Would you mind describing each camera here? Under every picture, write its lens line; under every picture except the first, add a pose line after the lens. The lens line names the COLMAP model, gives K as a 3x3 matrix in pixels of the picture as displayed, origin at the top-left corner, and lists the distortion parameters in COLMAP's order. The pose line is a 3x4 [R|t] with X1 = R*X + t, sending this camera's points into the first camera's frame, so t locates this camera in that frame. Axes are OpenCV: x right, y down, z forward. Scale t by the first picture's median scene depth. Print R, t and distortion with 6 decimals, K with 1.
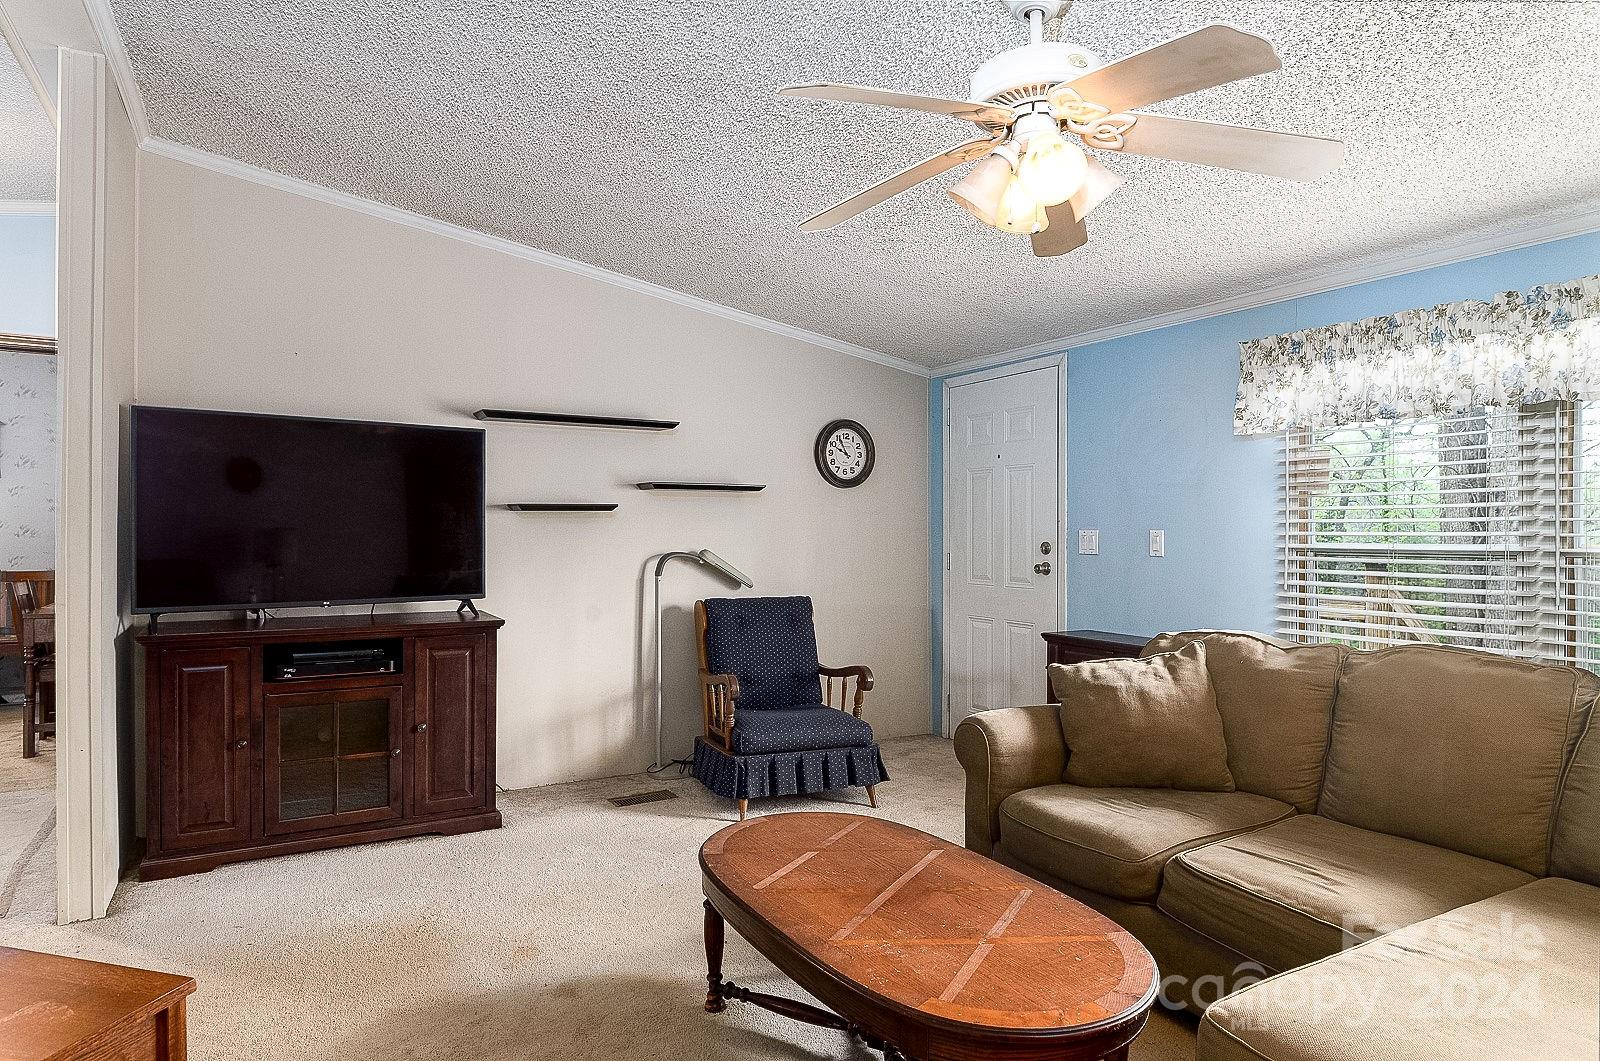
lens RADIAL K [[953.0, 0, 793.4], [0, 953.0, 529.6], [0, 0, 1]] dist [-0.000849, -0.002643]
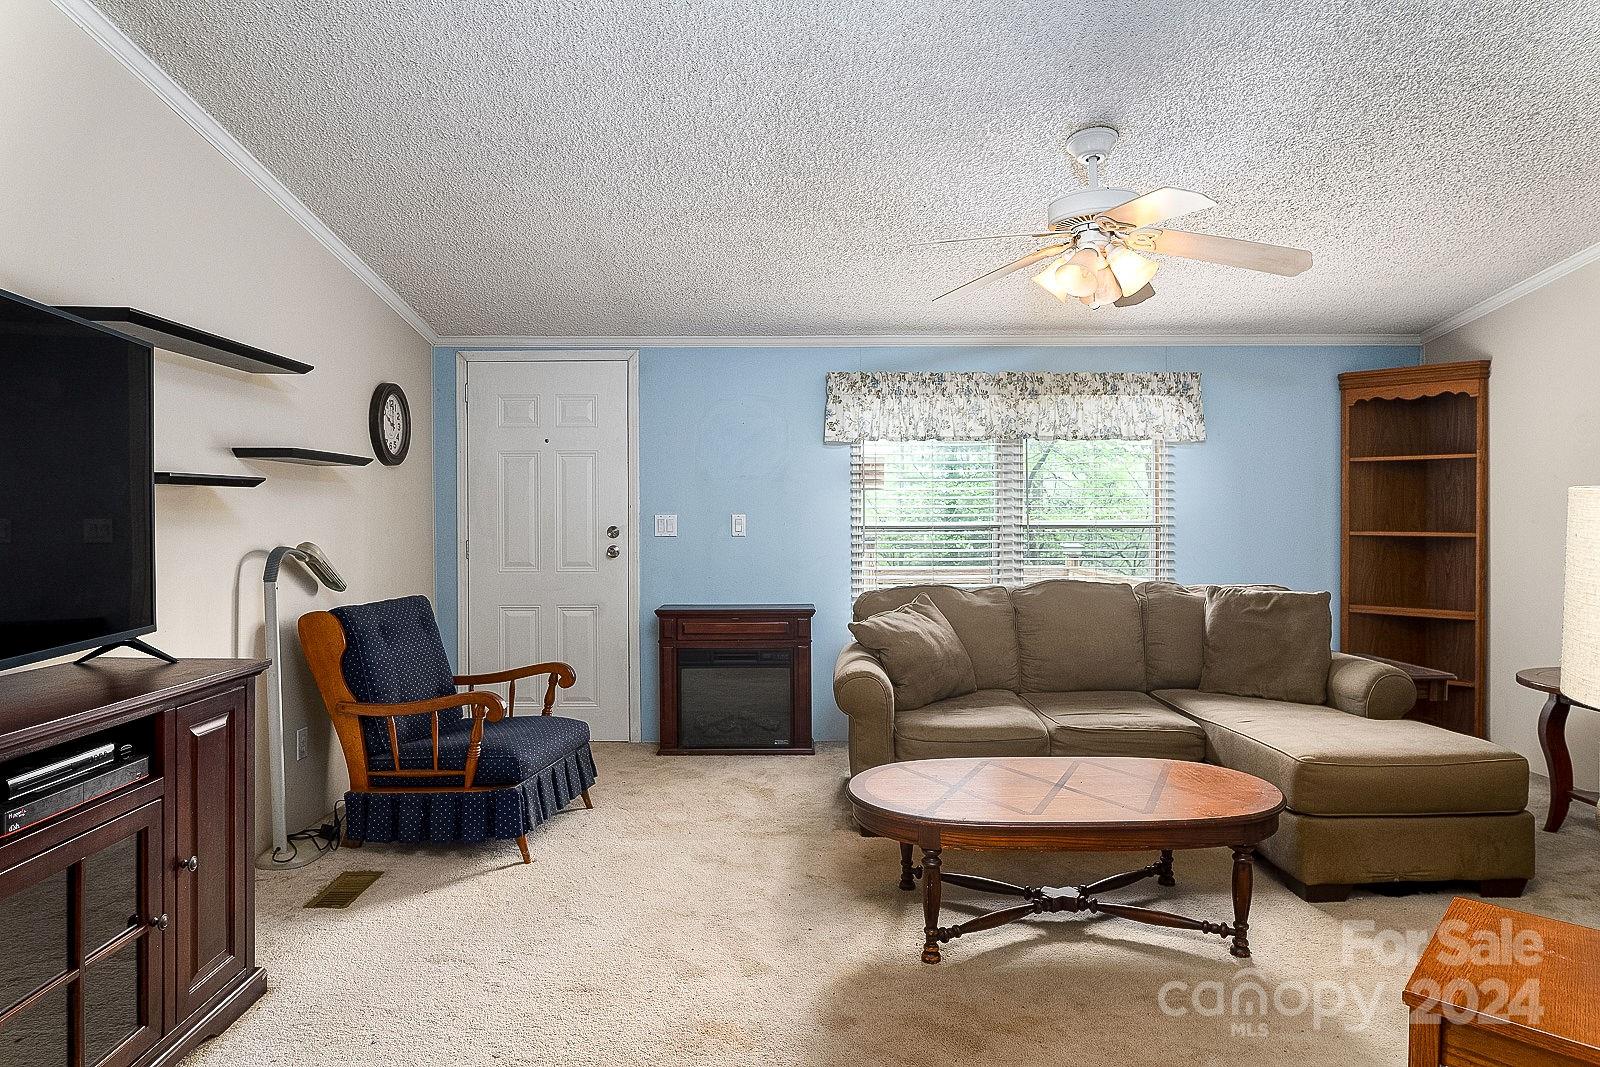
lens RADIAL K [[953.0, 0, 791.8], [0, 953.0, 525.8], [0, 0, 1]] dist [-0.000849, -0.002643]
pose [[0.470869, -0.012798, 0.882110, -0.733384], [0.004951, 0.999917, 0.011865, 0.001386], [-0.882189, -0.001220, 0.470894, 0.424391]]
